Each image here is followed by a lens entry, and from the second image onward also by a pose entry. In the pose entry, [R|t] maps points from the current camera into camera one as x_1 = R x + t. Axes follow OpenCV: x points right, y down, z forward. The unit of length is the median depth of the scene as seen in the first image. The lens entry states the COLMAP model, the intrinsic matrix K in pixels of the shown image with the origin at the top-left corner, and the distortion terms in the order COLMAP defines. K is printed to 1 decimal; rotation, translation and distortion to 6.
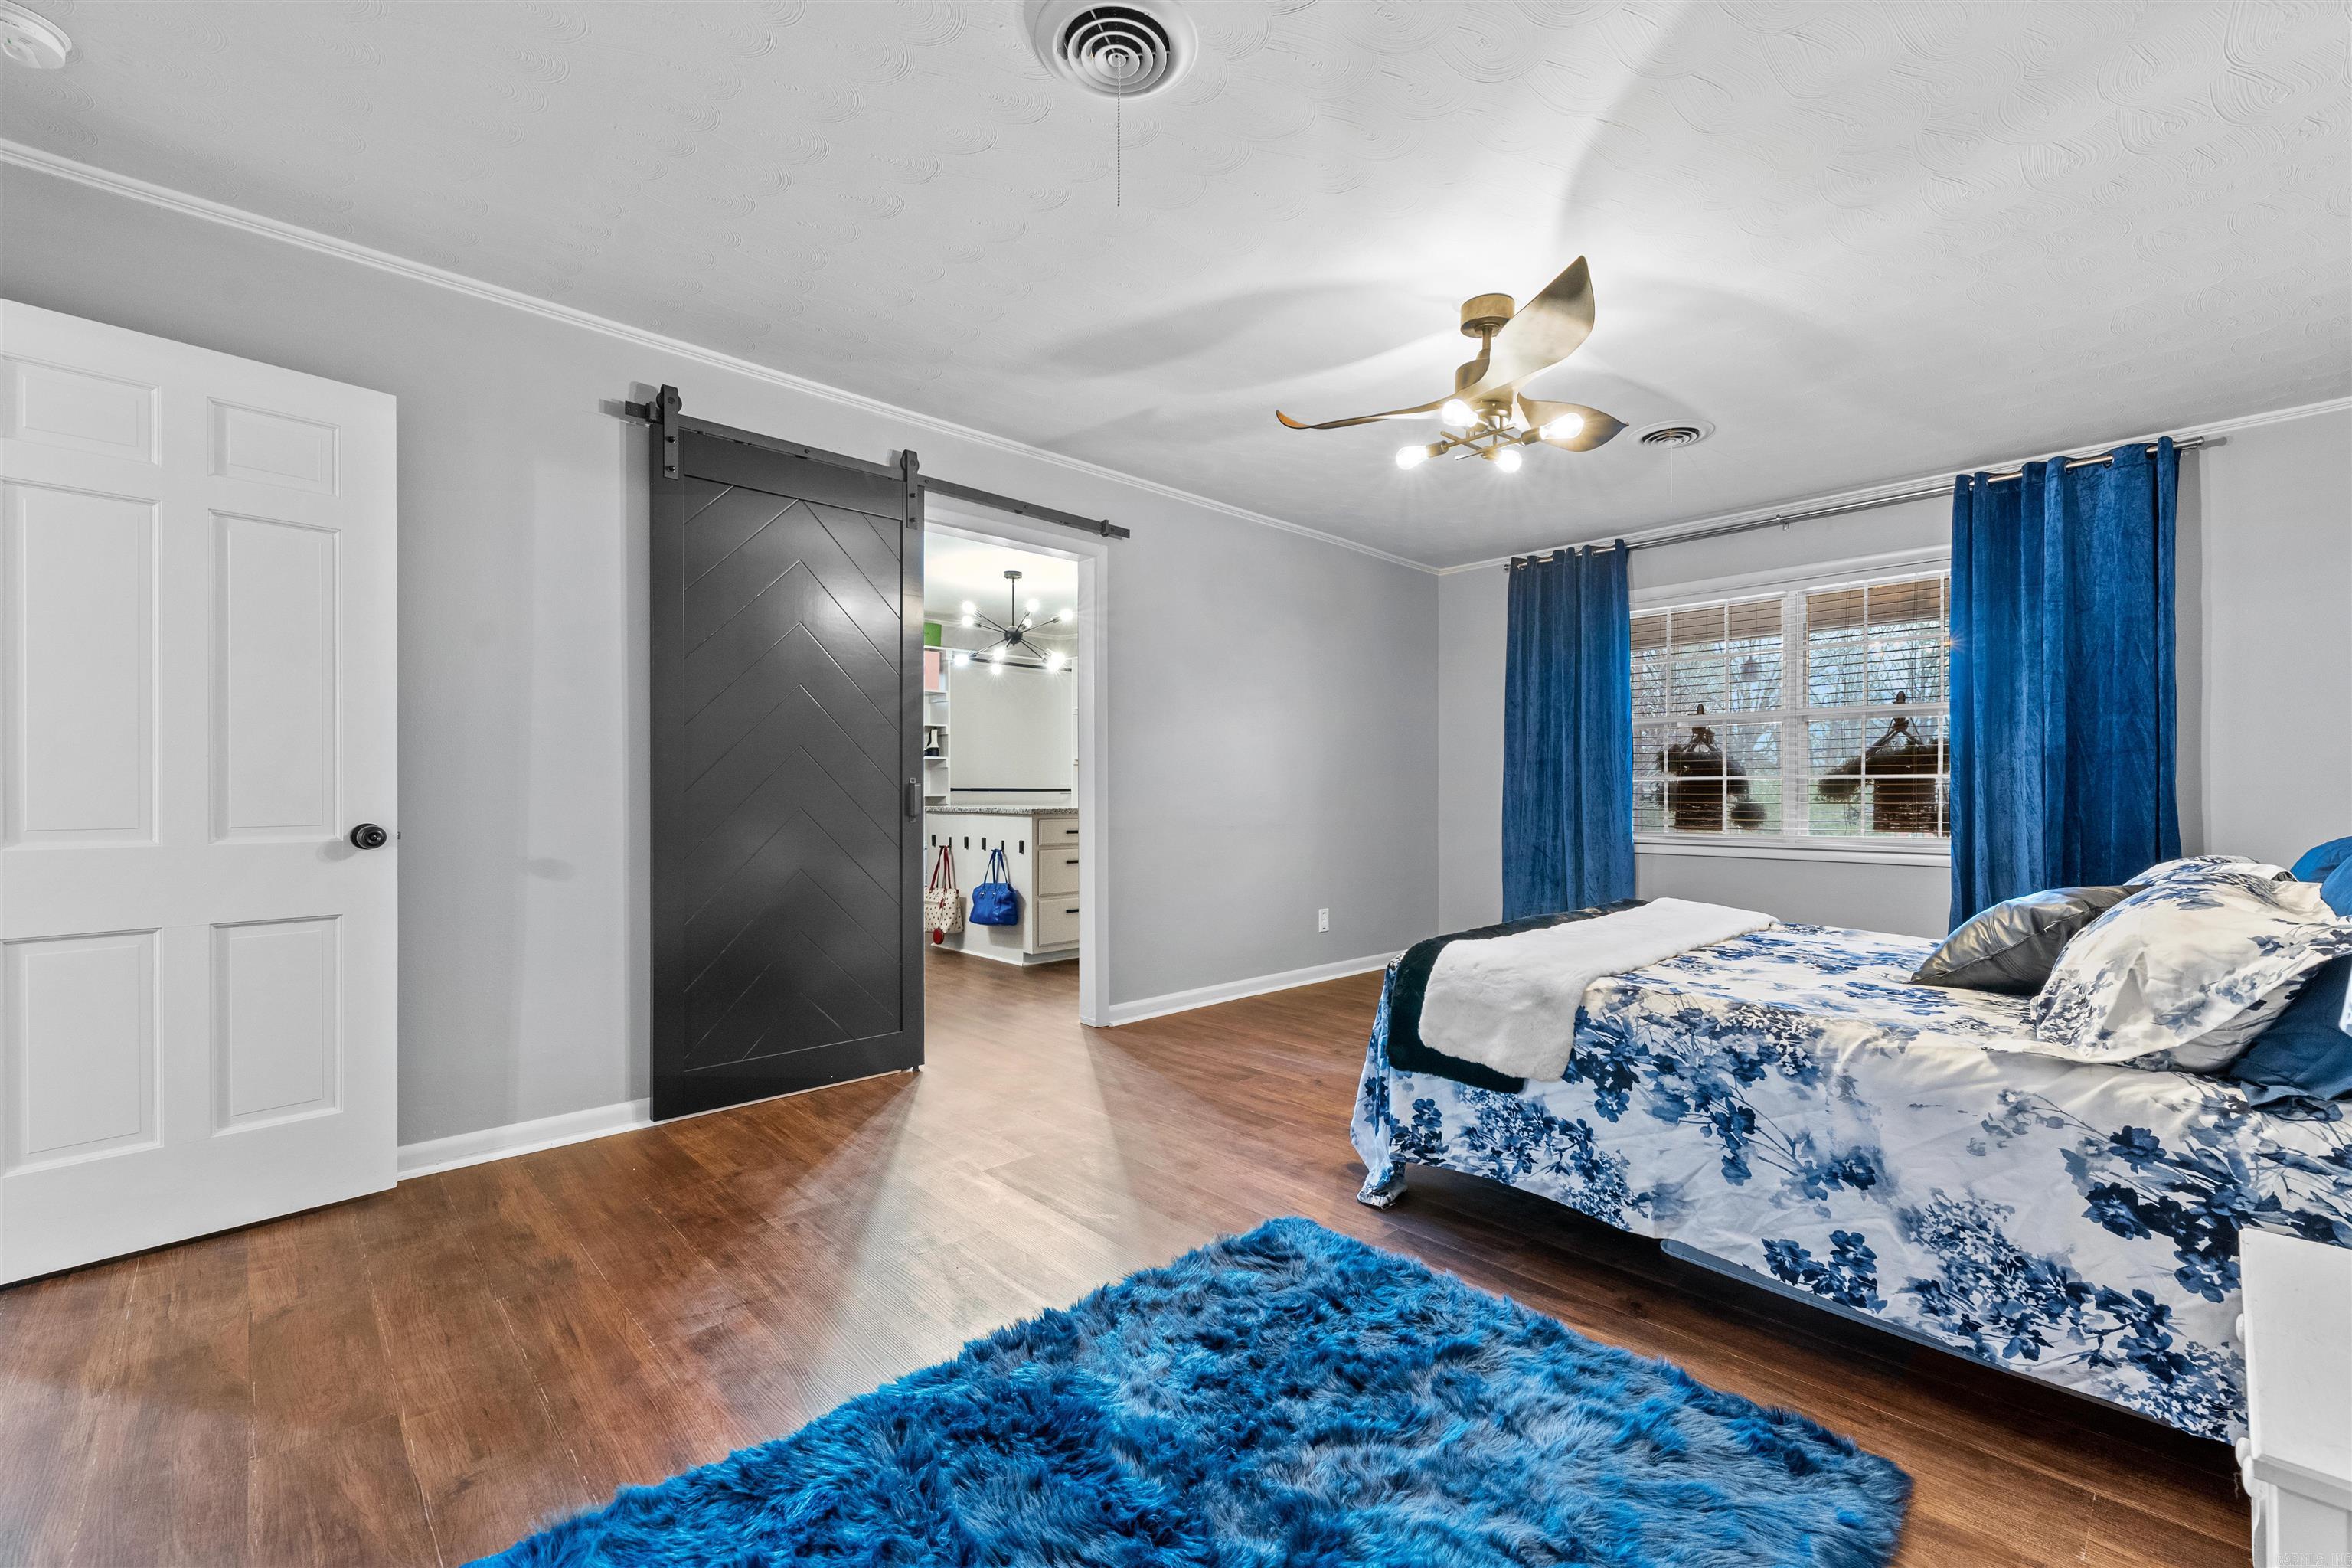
lens RADIAL K [[984.4, 0, 1183.0], [0, 984.4, 795.0], [0, 0, 1]] dist [0.001409, -0.000118]
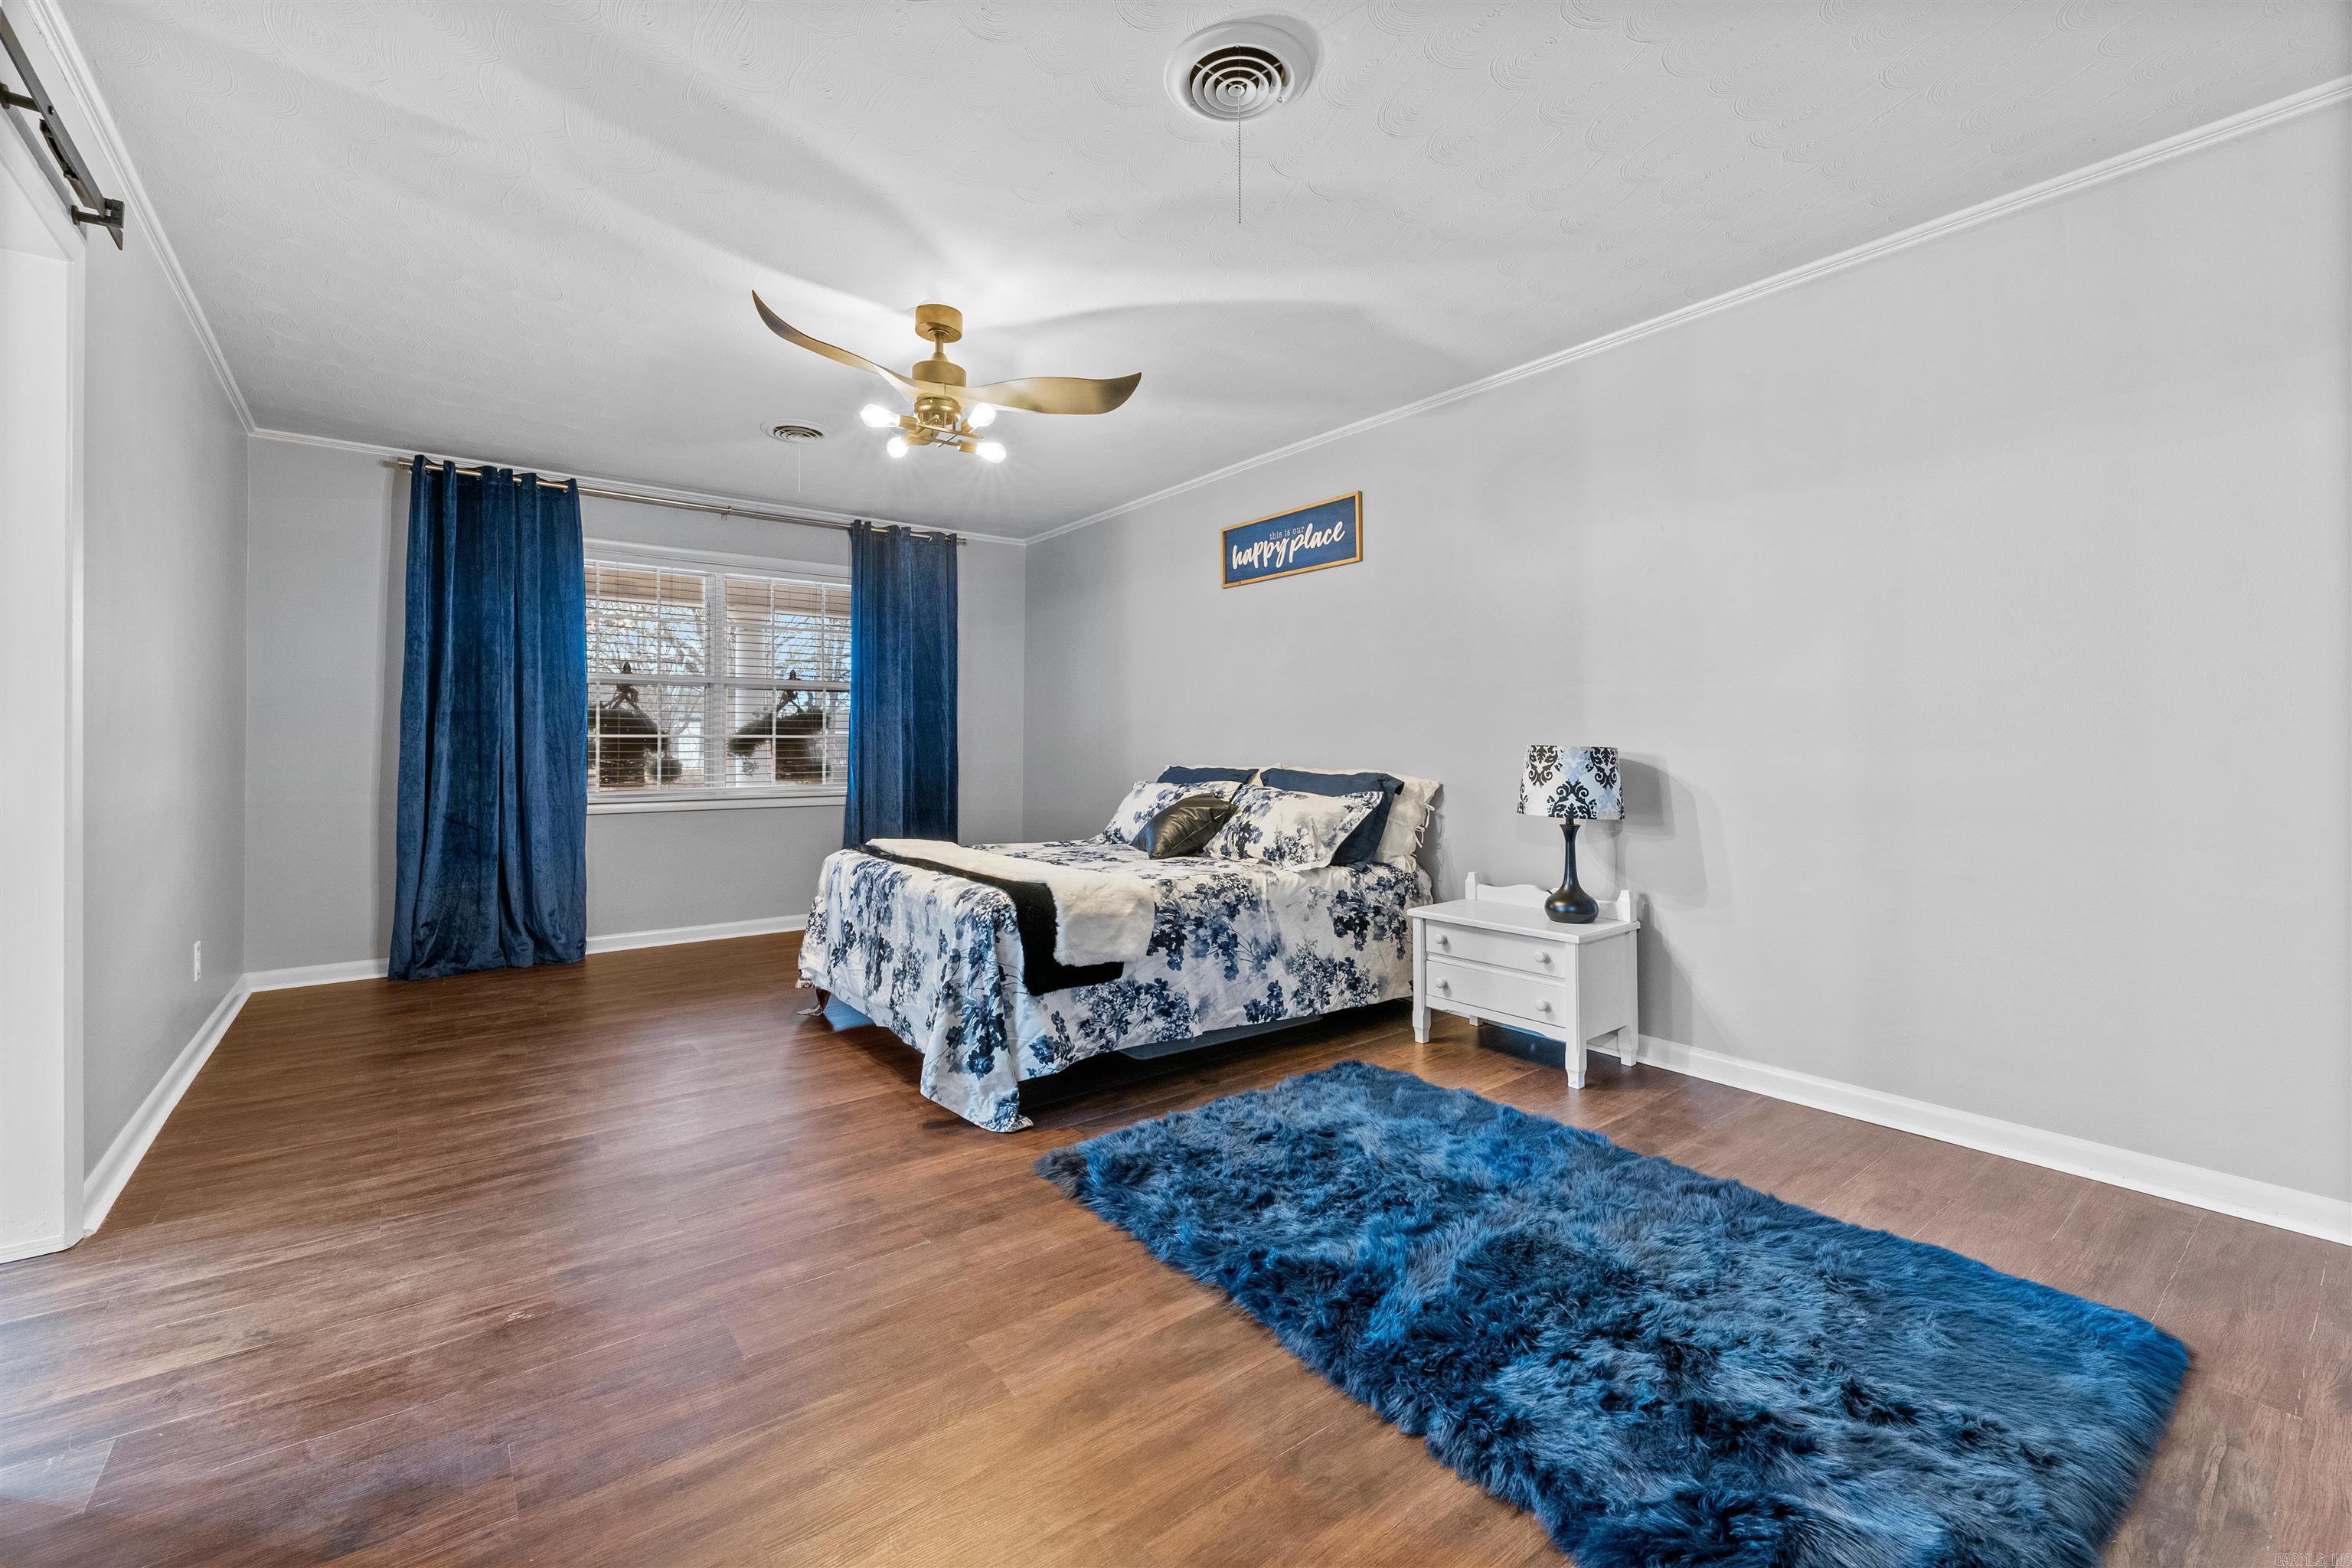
lens RADIAL K [[965.3, 0, 1168.0], [0, 965.3, 737.4], [0, 0, 1]] dist [0.001722, -0.000129]
pose [[0.095956, 0.010805, 0.995327, -0.999042], [0.004088, 0.999928, -0.011249, -0.004510], [-0.995377, 0.005149, 0.095905, 0.853450]]
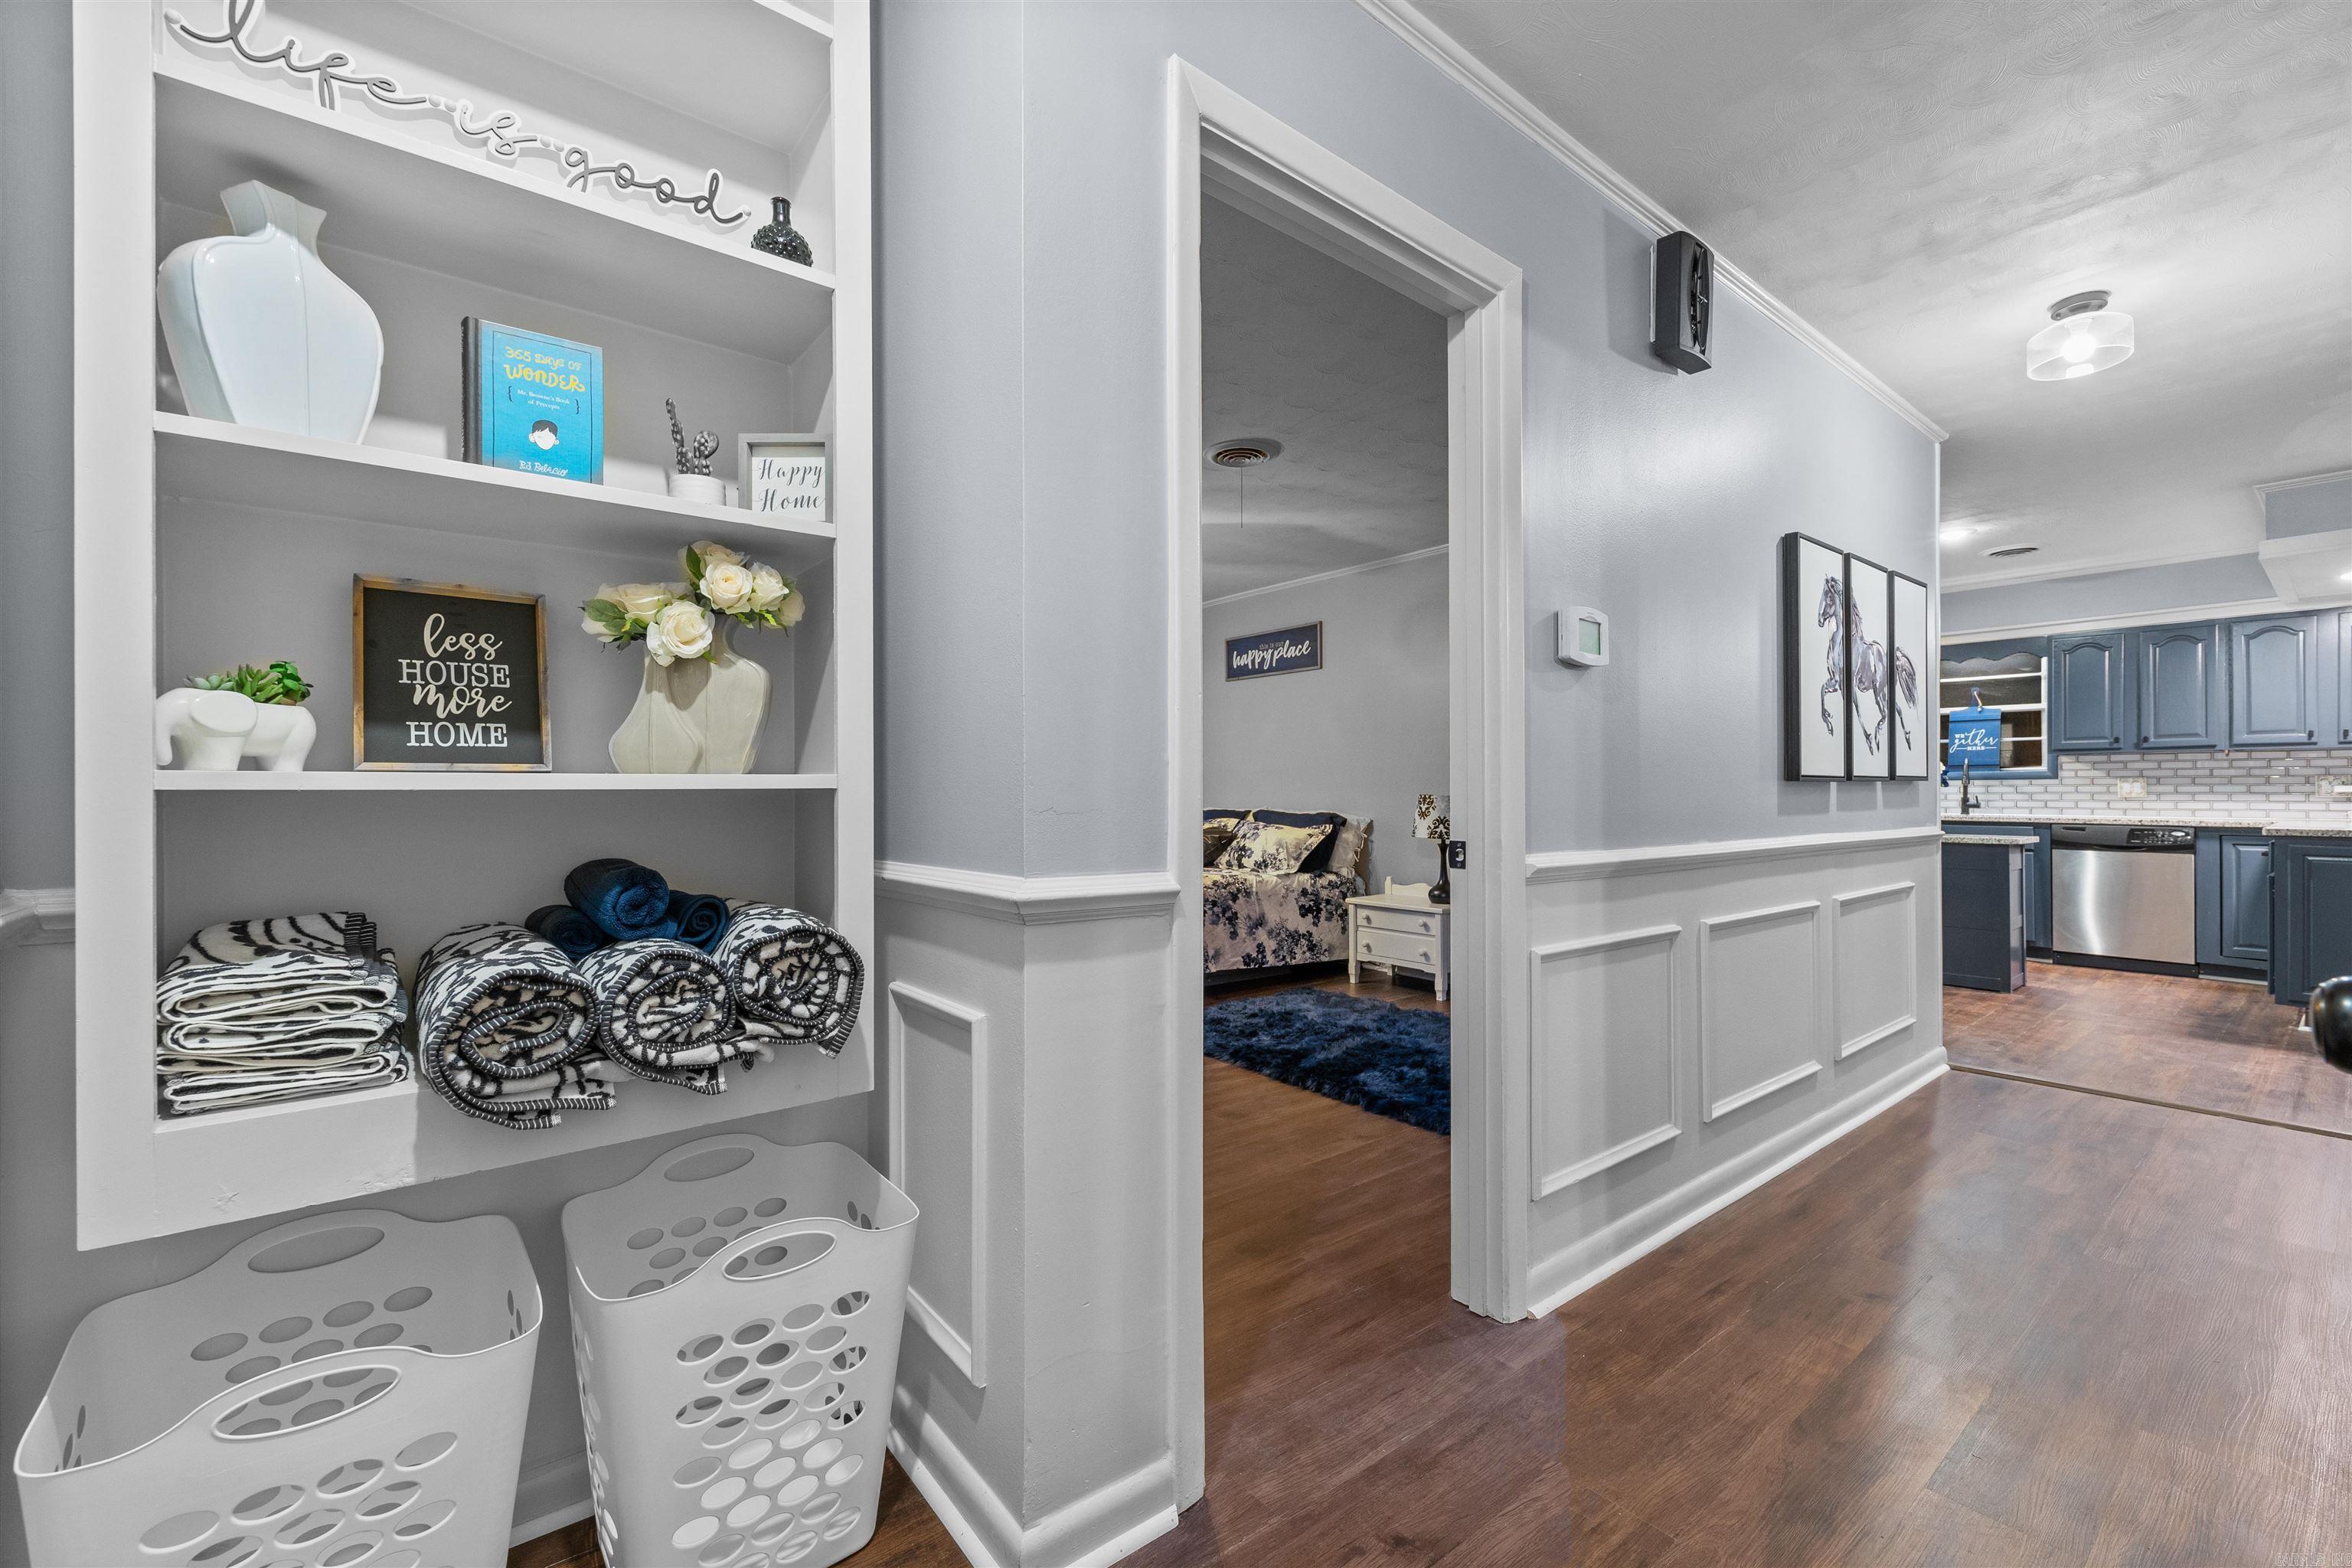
lens RADIAL K [[971.5, 0, 1176.0], [0, 971.5, 784.0], [0, 0, 1]] dist [-0.000220, -0.000183]
pose [[0.081558, 0.010211, 0.996616, -1.931258], [0.002076, 0.999944, -0.010415, -0.009294], [-0.996666, 0.002918, 0.081532, 0.846062]]
